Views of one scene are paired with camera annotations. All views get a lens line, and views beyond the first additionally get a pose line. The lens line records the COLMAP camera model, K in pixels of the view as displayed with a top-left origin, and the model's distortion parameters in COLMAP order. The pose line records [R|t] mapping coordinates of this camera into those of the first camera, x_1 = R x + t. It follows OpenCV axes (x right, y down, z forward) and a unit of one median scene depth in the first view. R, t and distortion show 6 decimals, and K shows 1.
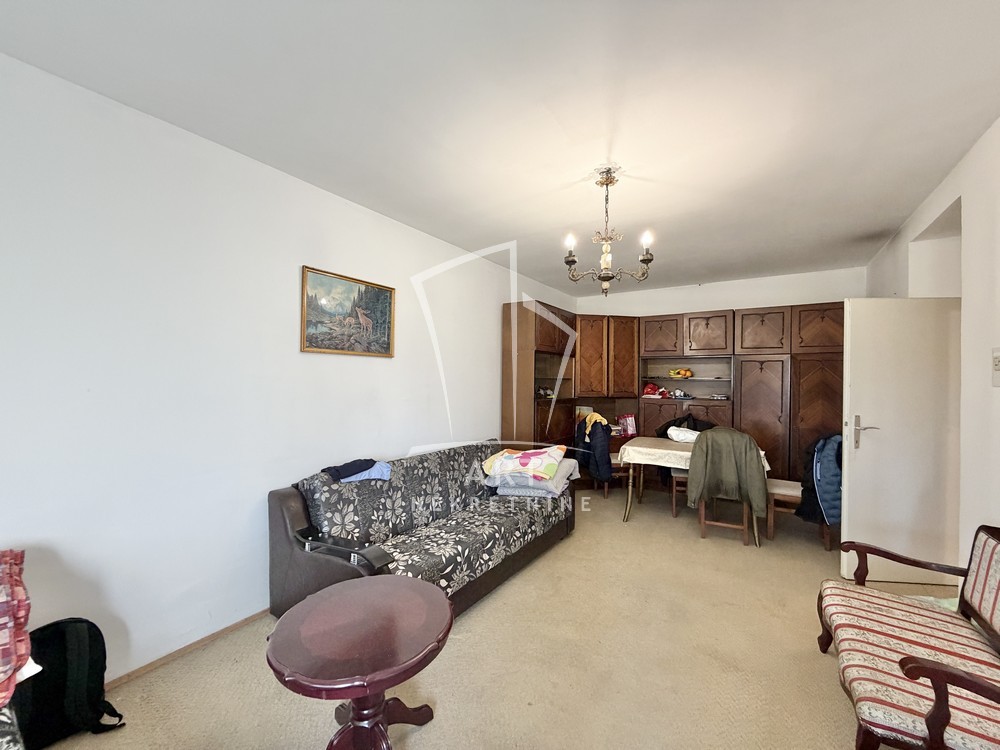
lens RADIAL K [[396.8, 0, 495.2], [0, 396.8, 376.4], [0, 0, 1]] dist [0.000517, 0.000314]
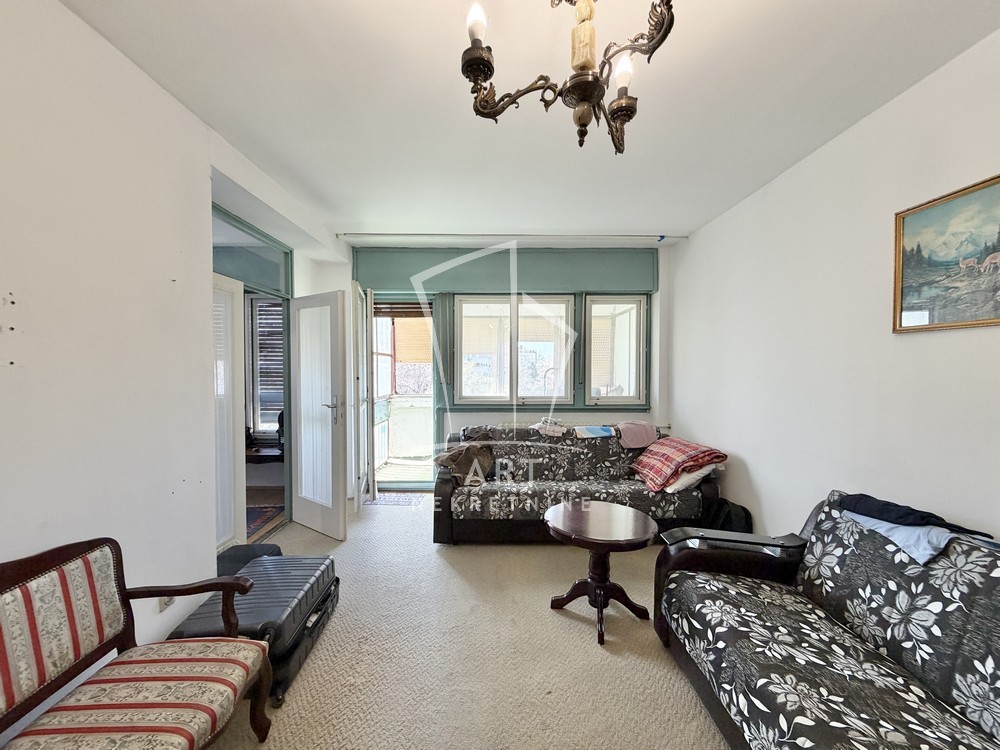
lens RADIAL K [[396.8, 0, 499.0], [0, 396.8, 376.2], [0, 0, 1]] dist [0.000517, 0.000314]
pose [[-0.816623, 0.003180, -0.577163, 0.479372], [-0.010914, 0.999721, 0.020951, 0.008029], [0.577069, 0.023408, -0.816360, 1.082925]]
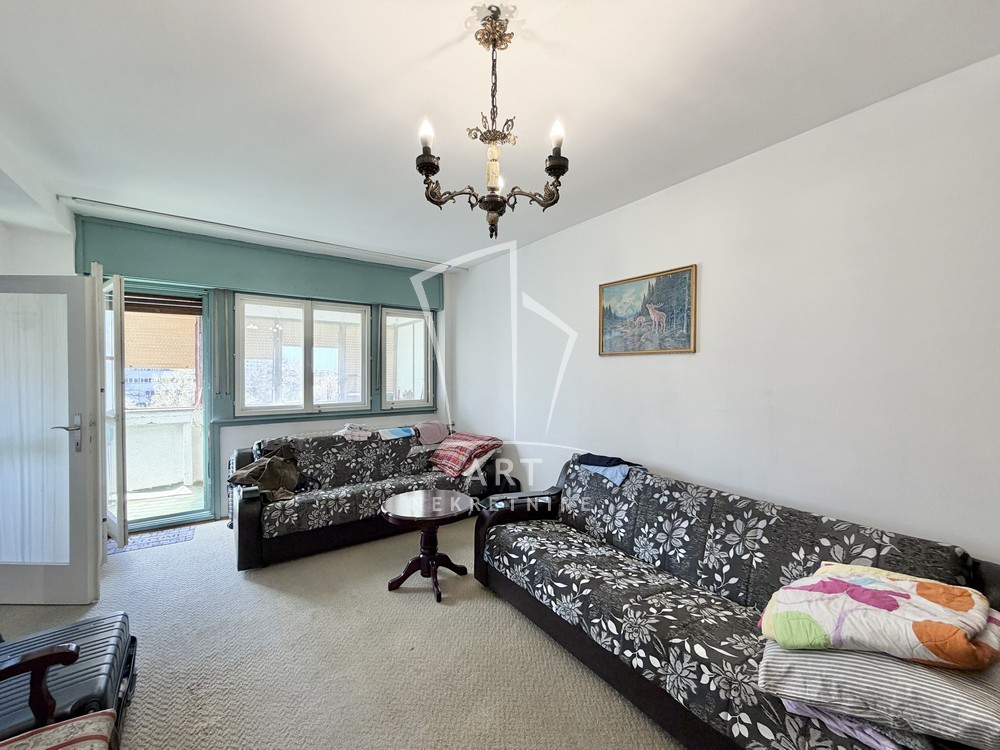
lens RADIAL K [[396.8, 0, 498.1], [0, 396.8, 374.7], [0, 0, 1]] dist [0.000517, 0.000314]
pose [[-0.341366, -0.002876, -0.939926, 0.704385], [-0.009099, 0.999959, 0.000245, -0.000744], [0.939886, 0.008636, -0.341378, 1.033649]]
